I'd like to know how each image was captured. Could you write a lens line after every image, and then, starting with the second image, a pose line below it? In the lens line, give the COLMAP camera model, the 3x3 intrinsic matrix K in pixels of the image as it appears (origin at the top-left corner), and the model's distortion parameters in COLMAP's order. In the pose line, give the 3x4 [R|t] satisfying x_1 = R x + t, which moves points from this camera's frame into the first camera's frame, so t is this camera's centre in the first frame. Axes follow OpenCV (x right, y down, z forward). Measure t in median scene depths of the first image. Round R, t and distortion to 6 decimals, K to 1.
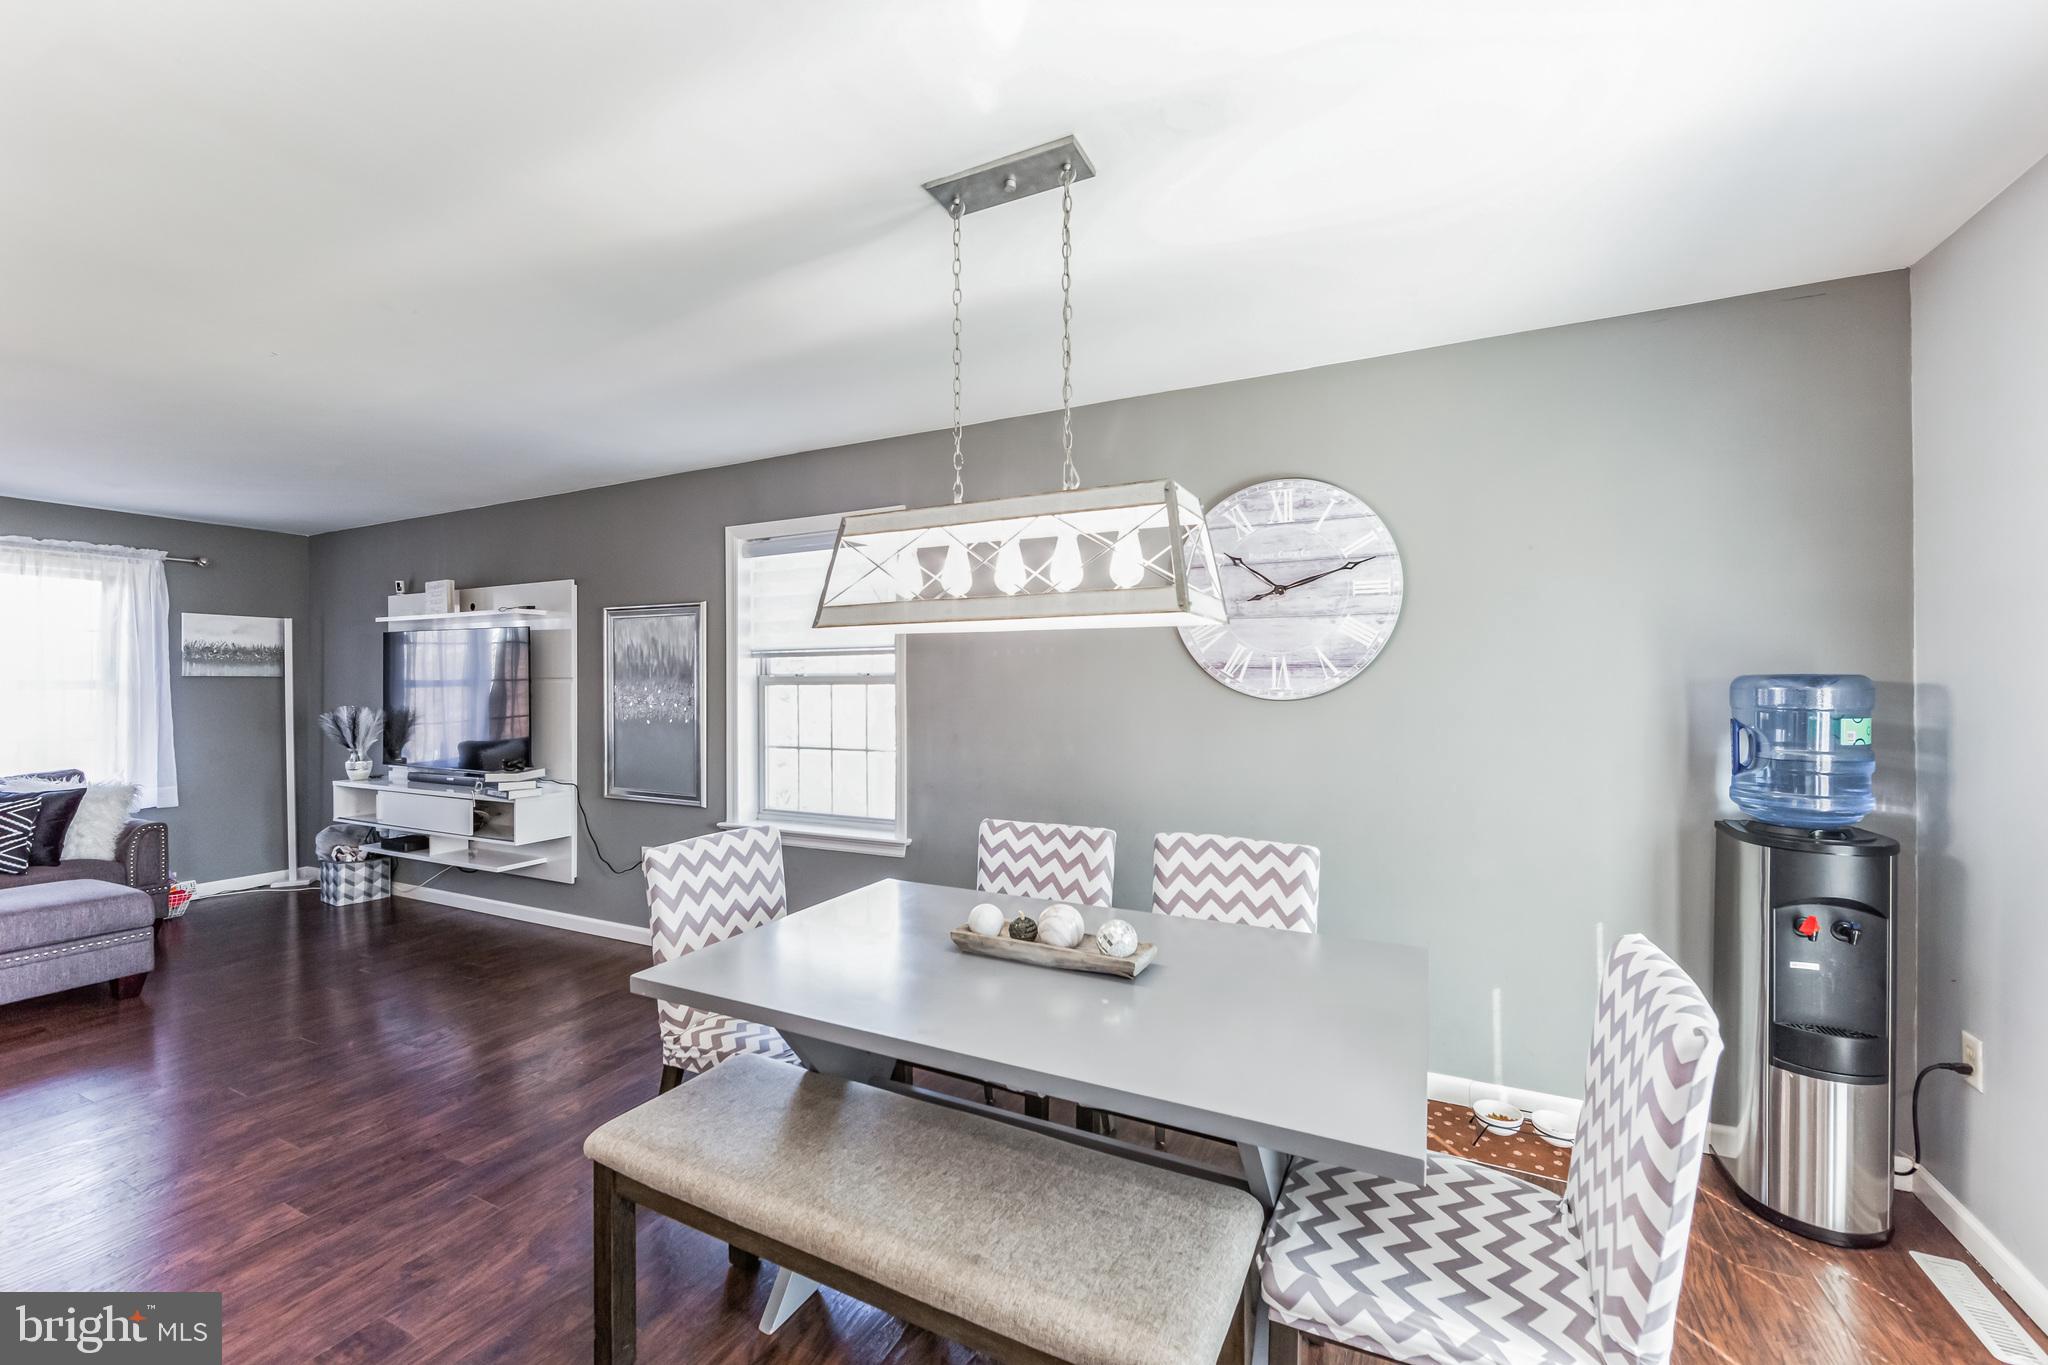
lens RADIAL K [[811.0, 0, 979.6], [0, 811.0, 675.2], [0, 0, 1]] dist [-0.001347, -0.000004]
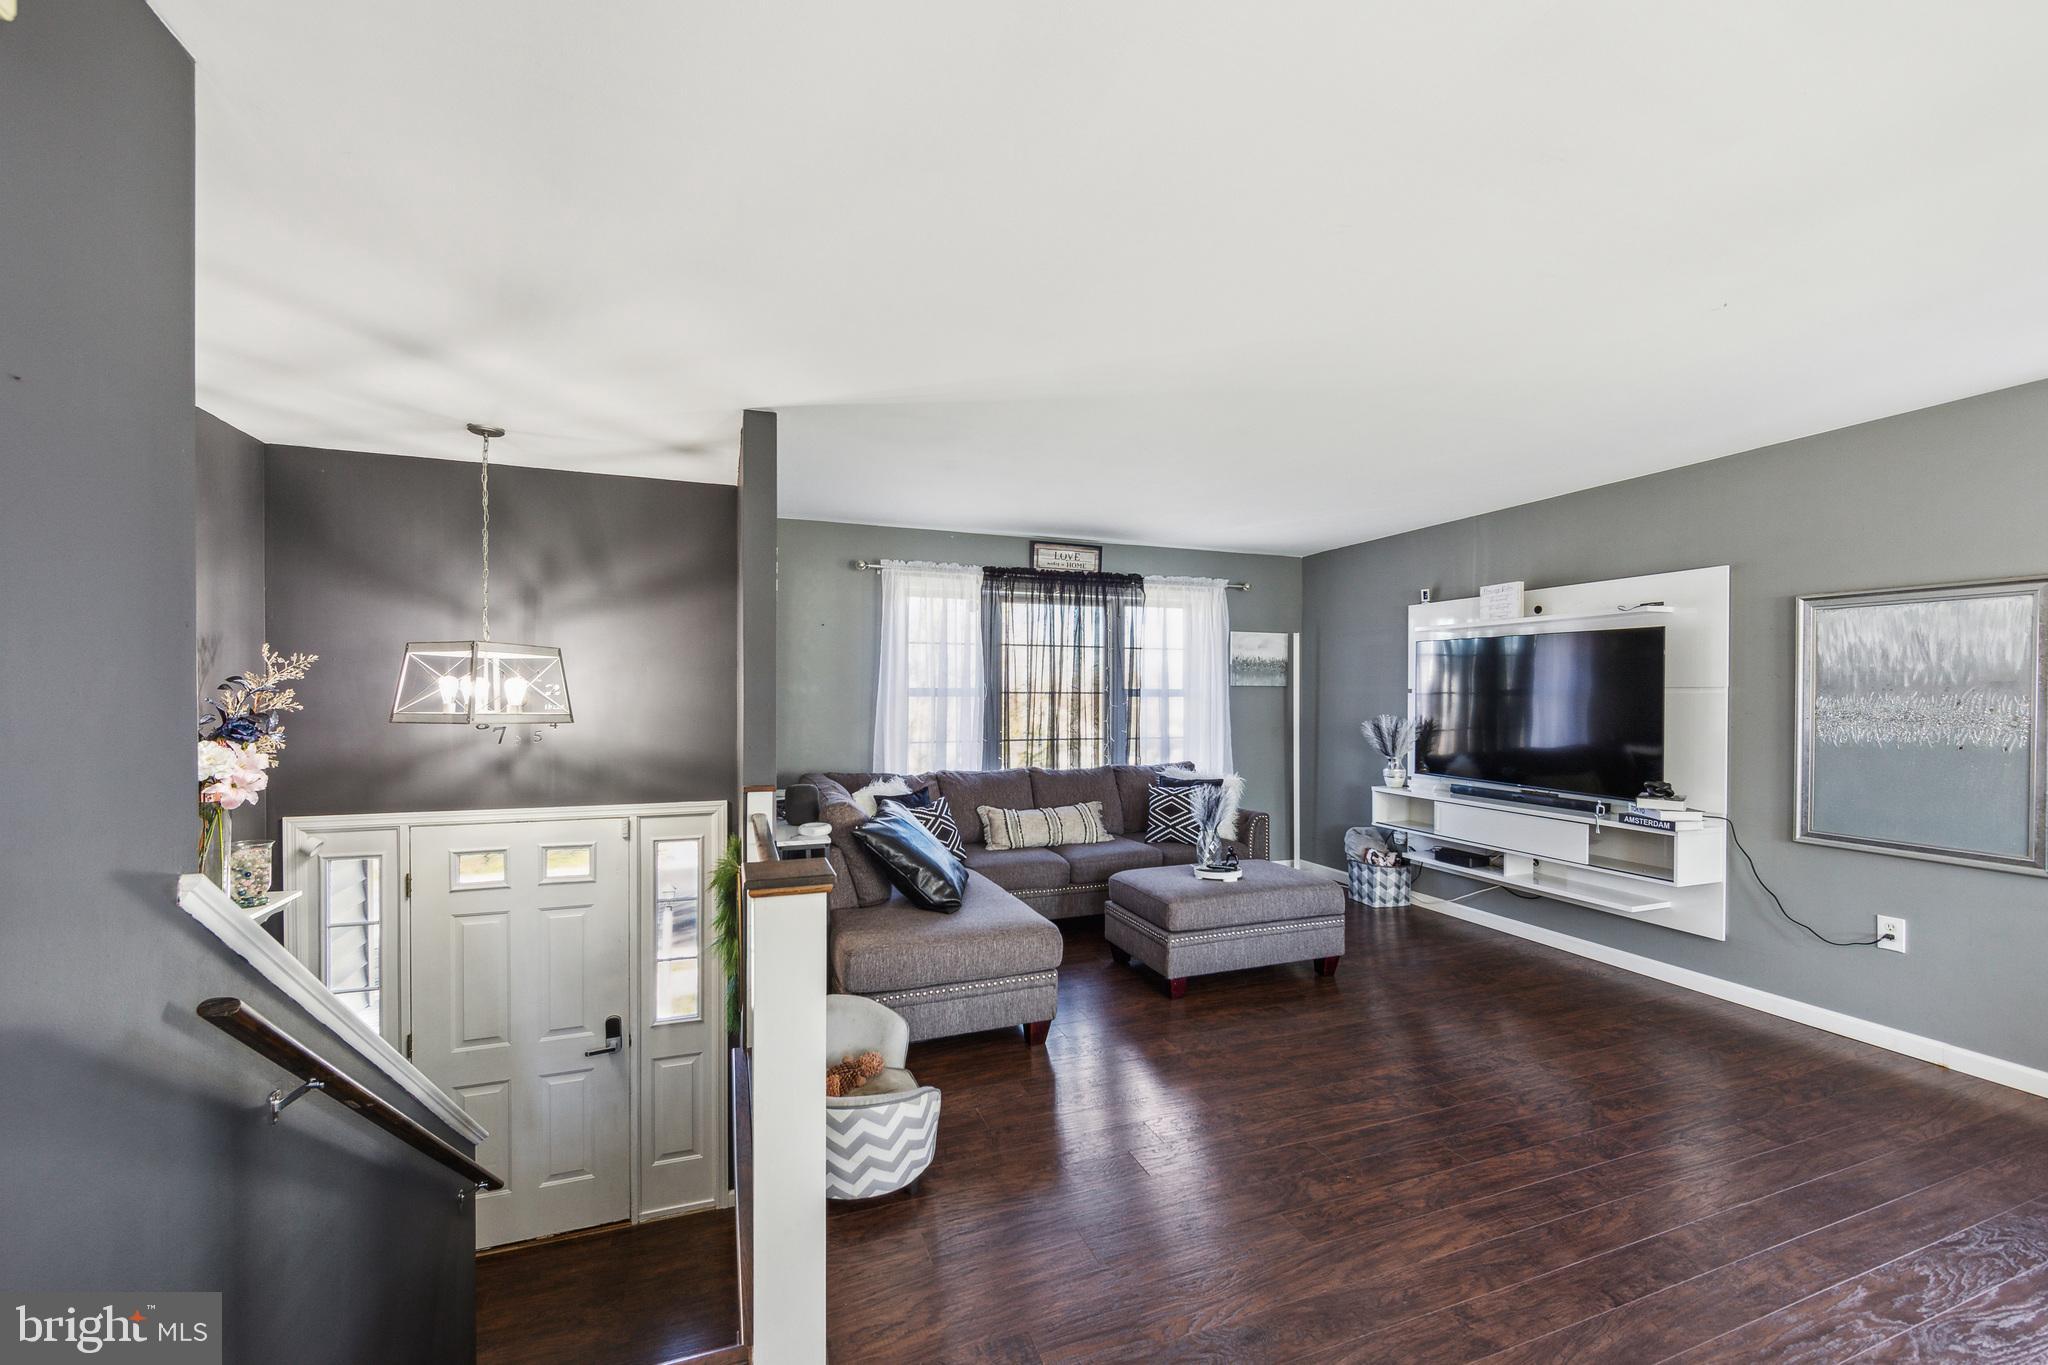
lens RADIAL K [[786.3, 0, 982.3], [0, 786.3, 690.6], [0, 0, 1]] dist [0.002135, 0.000033]
pose [[0.731135, 0.003717, -0.682222, -0.529292], [0.001601, 0.999973, 0.007164, -0.000698], [0.682231, -0.006330, 0.731110, -0.086747]]
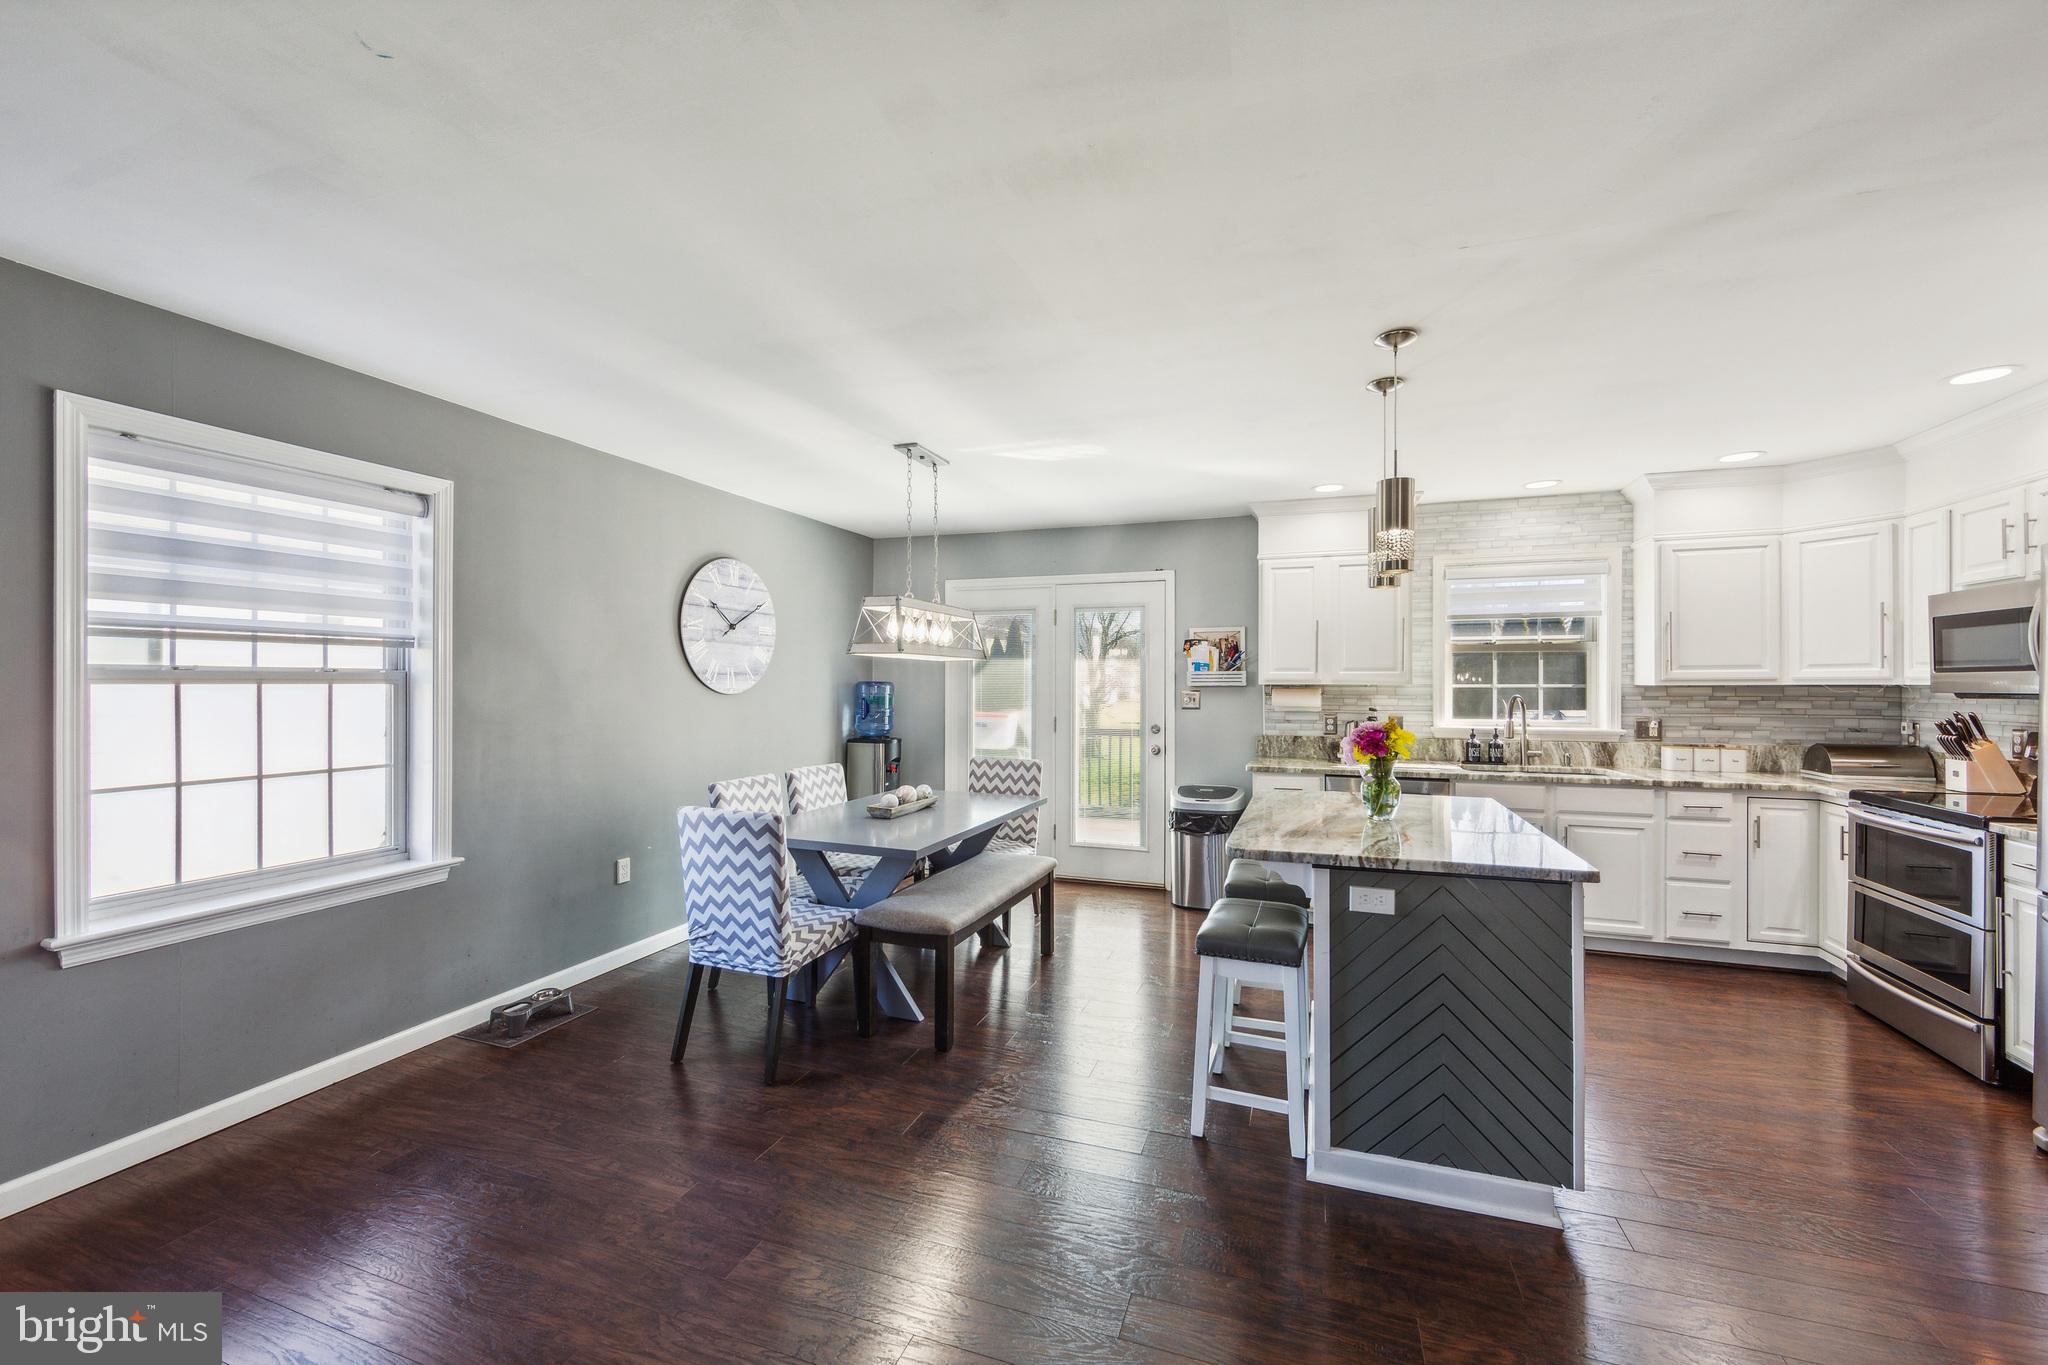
lens RADIAL K [[775.2, 0, 1049.7], [0, 775.2, 683.1], [0, 0, 1]] dist [-0.002097, -0.000477]
pose [[-0.165804, 0.002508, 0.986156, -0.924067], [-0.008592, 0.999955, -0.003988, 0.006742], [-0.986121, -0.009134, -0.165775, 0.450963]]
